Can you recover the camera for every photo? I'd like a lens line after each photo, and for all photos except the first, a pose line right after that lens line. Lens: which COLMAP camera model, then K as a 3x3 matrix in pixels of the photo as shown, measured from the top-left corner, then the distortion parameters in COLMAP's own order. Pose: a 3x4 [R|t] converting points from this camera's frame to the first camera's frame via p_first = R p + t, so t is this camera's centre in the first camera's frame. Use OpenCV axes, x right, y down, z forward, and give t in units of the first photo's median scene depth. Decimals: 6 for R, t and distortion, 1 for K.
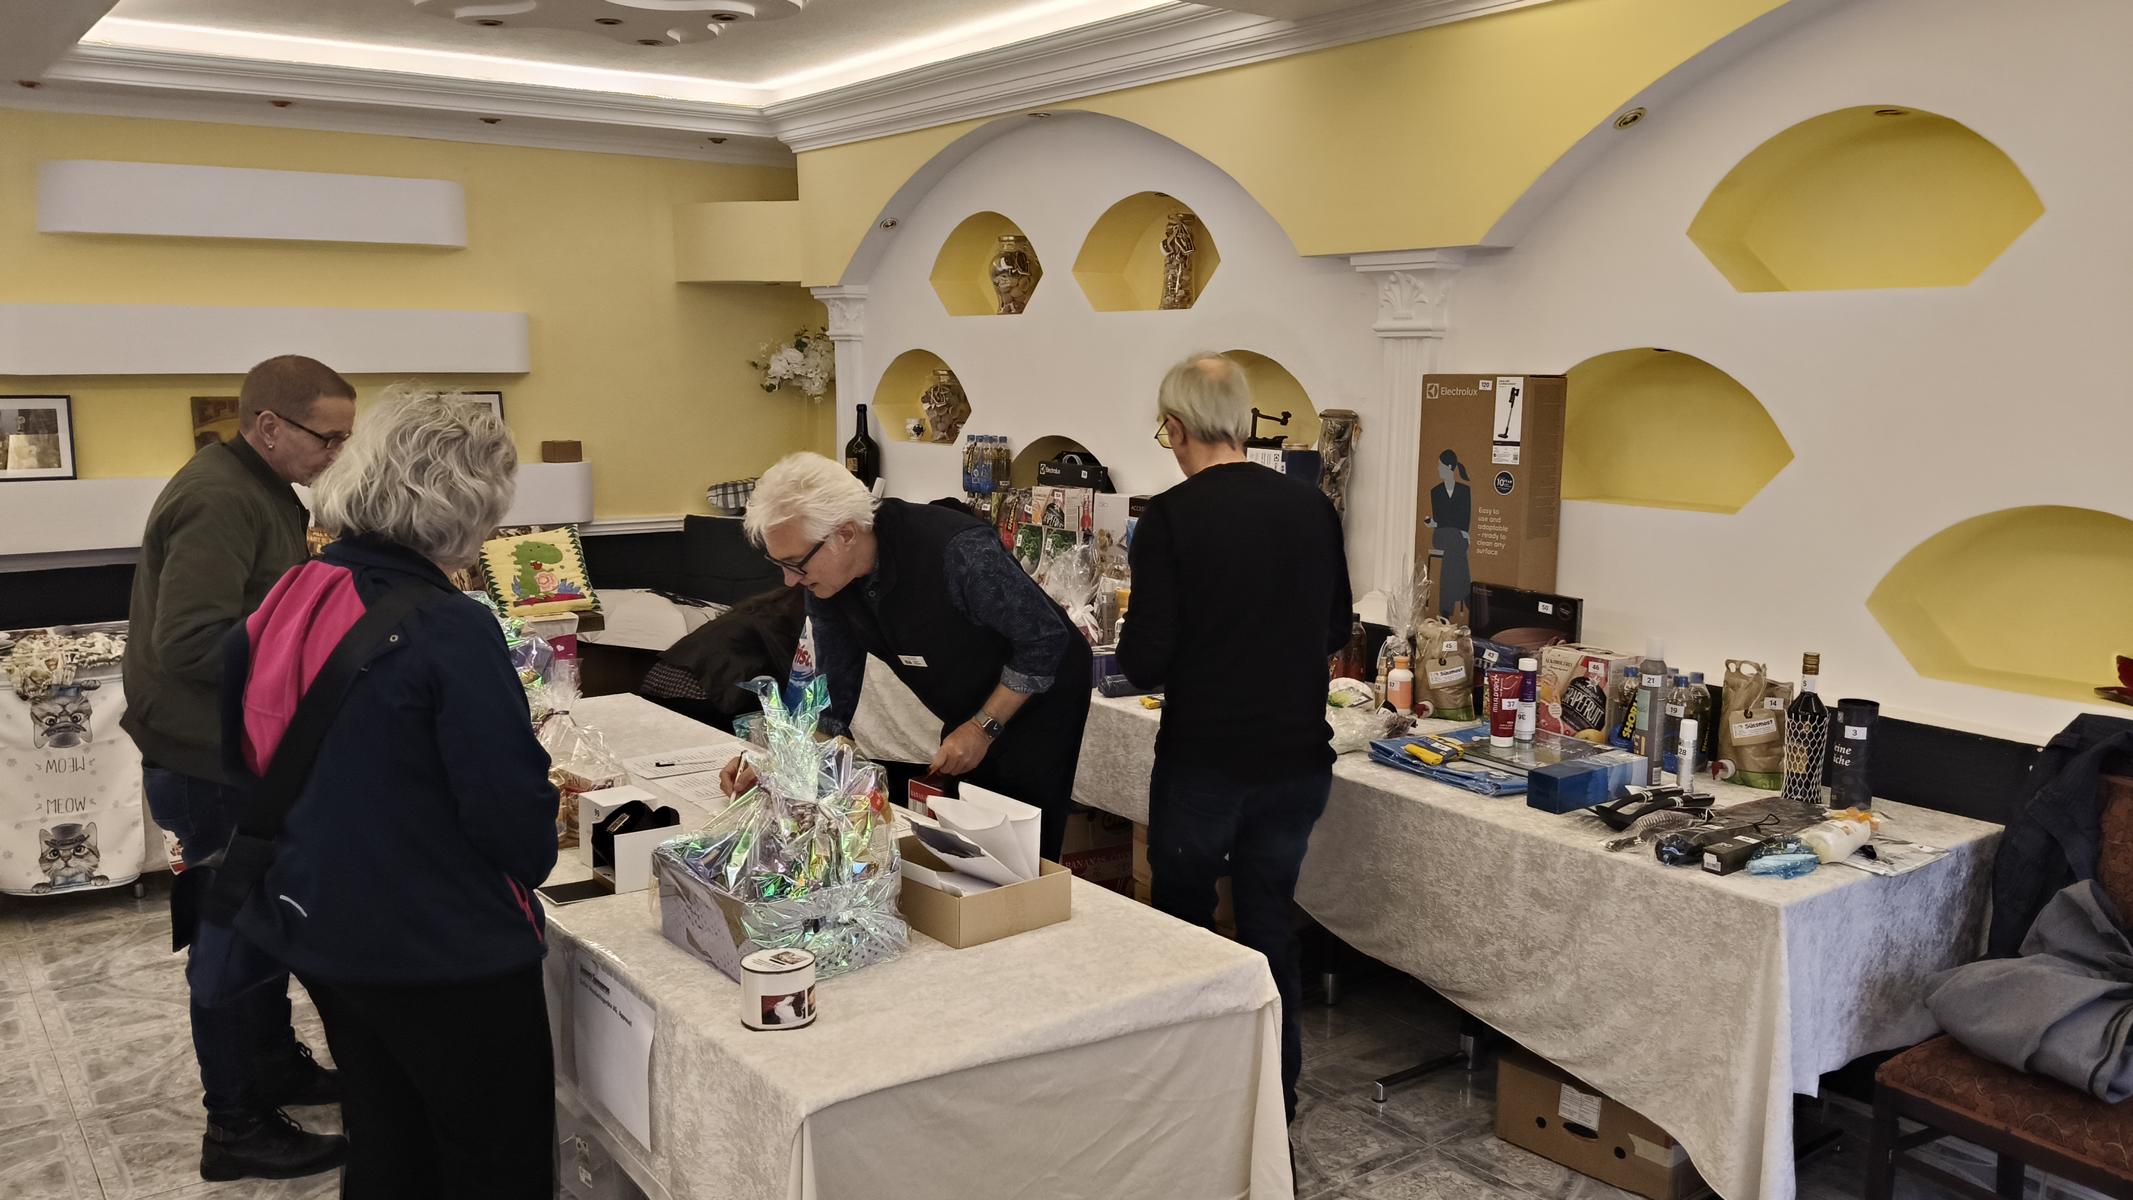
lens RADIAL K [[1556.5, 0, 1021.6], [0, 1556.5, 638.0], [0, 0, 1]] dist [-0.010754, -0.067344]
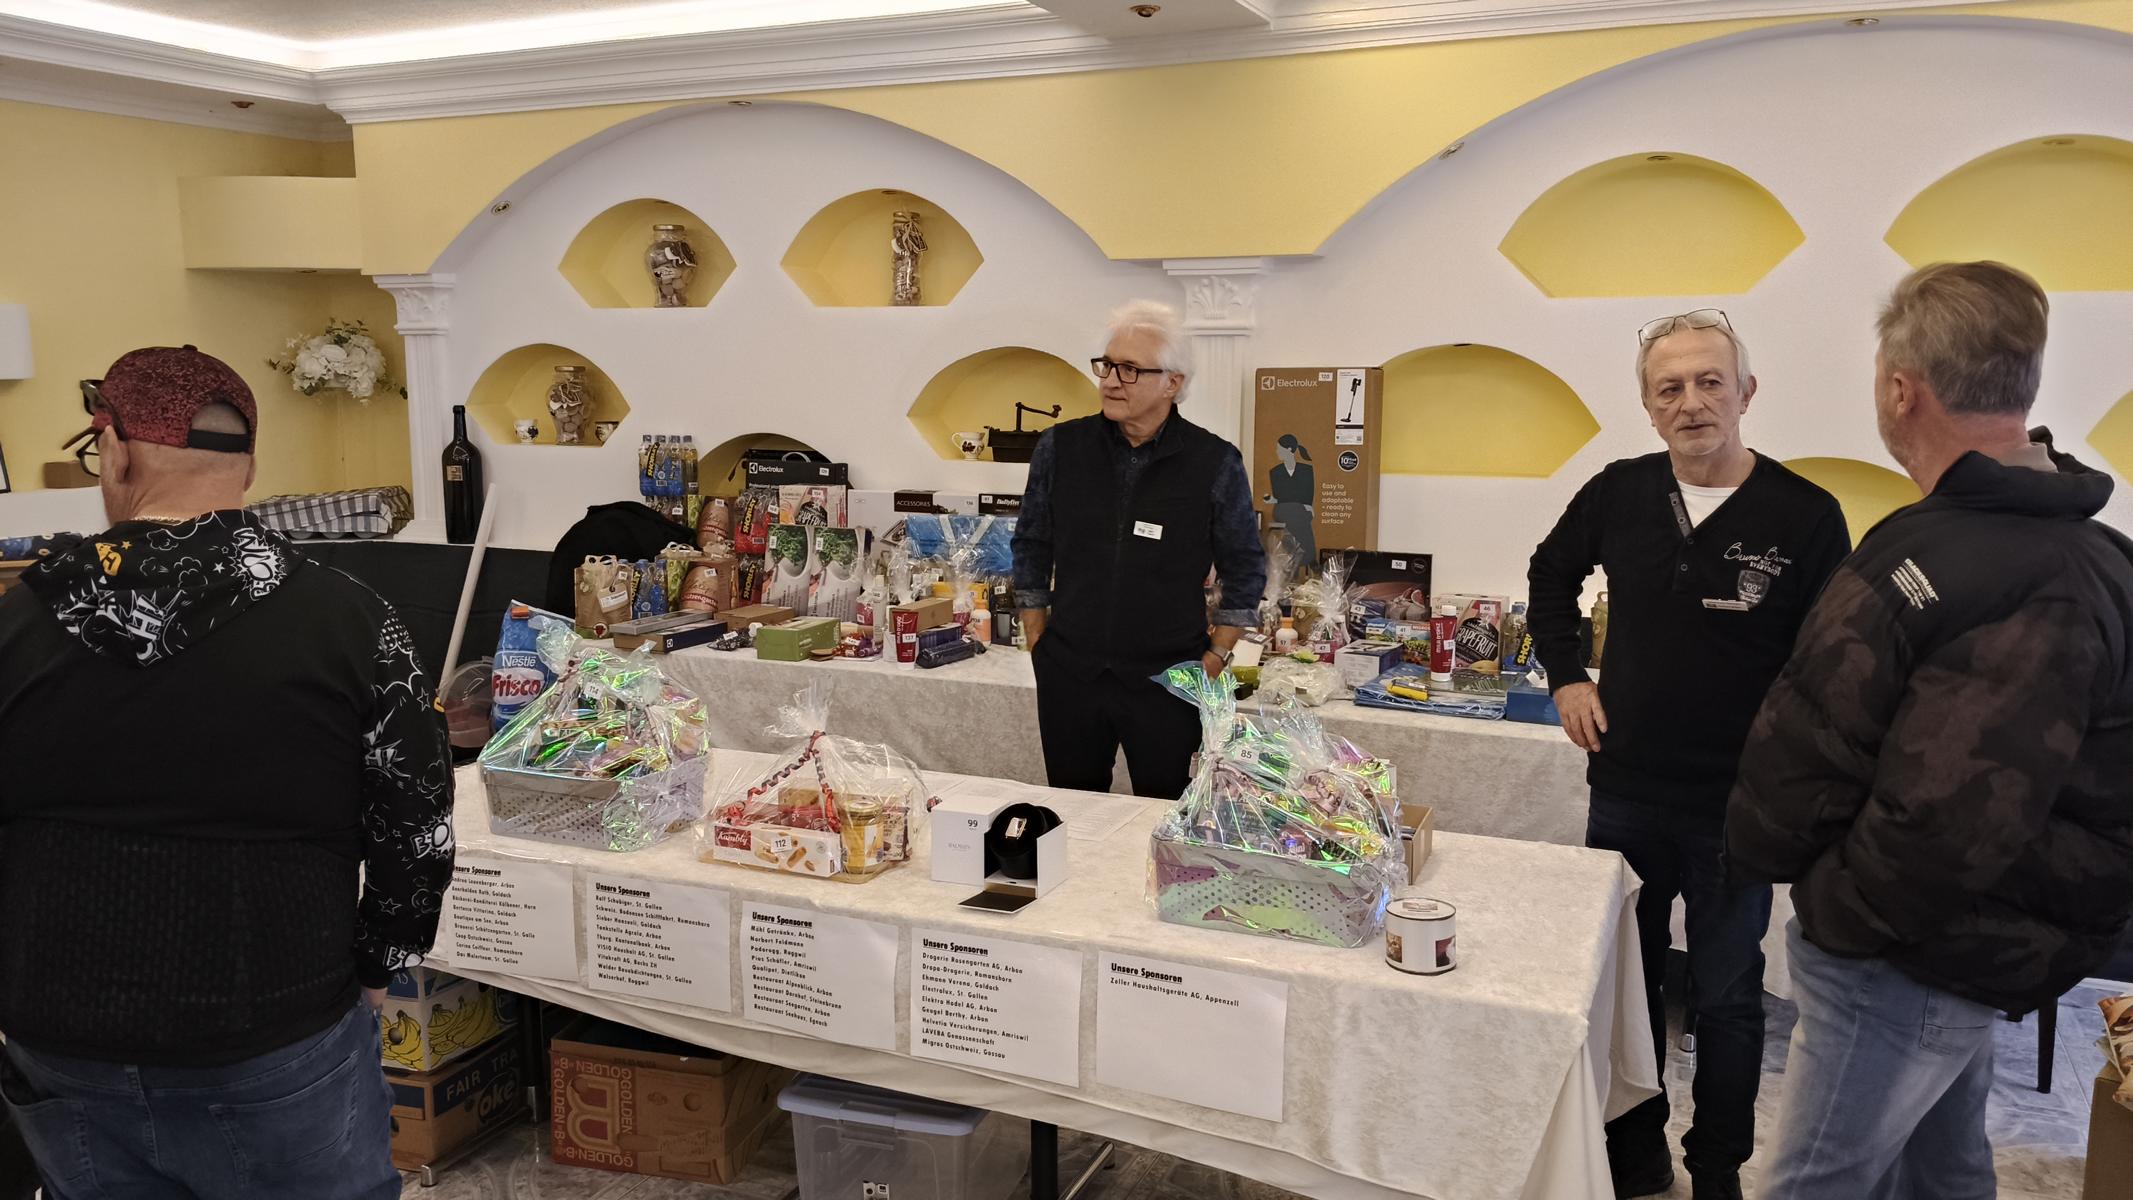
lens RADIAL K [[1573.4, 0, 1094.9], [0, 1573.4, 637.5], [0, 0, 1]] dist [0.001067, -0.107282]
pose [[0.869823, -0.093144, 0.484492, -0.355310], [0.090430, 0.995480, 0.029030, -0.015892], [-0.485006, 0.018562, 0.874314, 0.052728]]
